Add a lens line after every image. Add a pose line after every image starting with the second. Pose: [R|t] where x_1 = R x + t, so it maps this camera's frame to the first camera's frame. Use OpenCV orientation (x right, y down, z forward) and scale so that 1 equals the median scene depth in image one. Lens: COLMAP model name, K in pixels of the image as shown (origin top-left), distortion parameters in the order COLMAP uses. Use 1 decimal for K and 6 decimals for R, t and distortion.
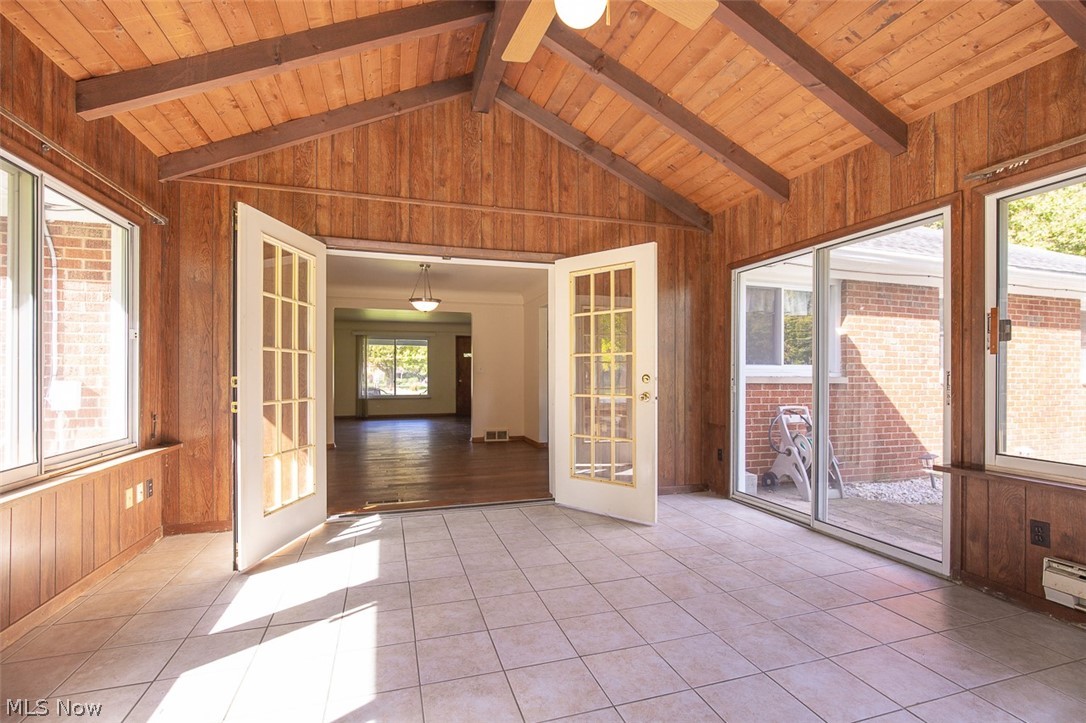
lens RADIAL K [[500.9, 0, 542.5], [0, 500.9, 377.3], [0, 0, 1]] dist [0.001034, 0.000288]
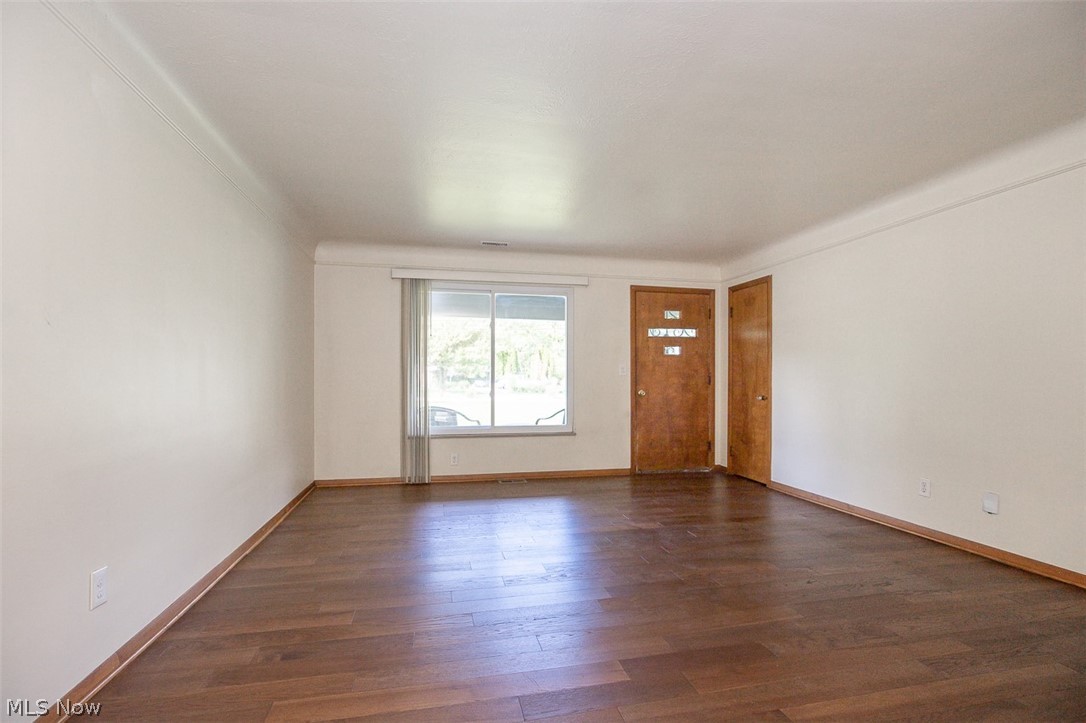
lens RADIAL K [[500.9, 0, 542.5], [0, 500.9, 377.3], [0, 0, 1]] dist [0.001034, 0.000288]
pose [[0.996895, 0.006455, -0.078476, -0.214536], [-0.007012, 0.999952, -0.006828, -0.002121], [0.078428, 0.007357, 0.996893, 0.569731]]
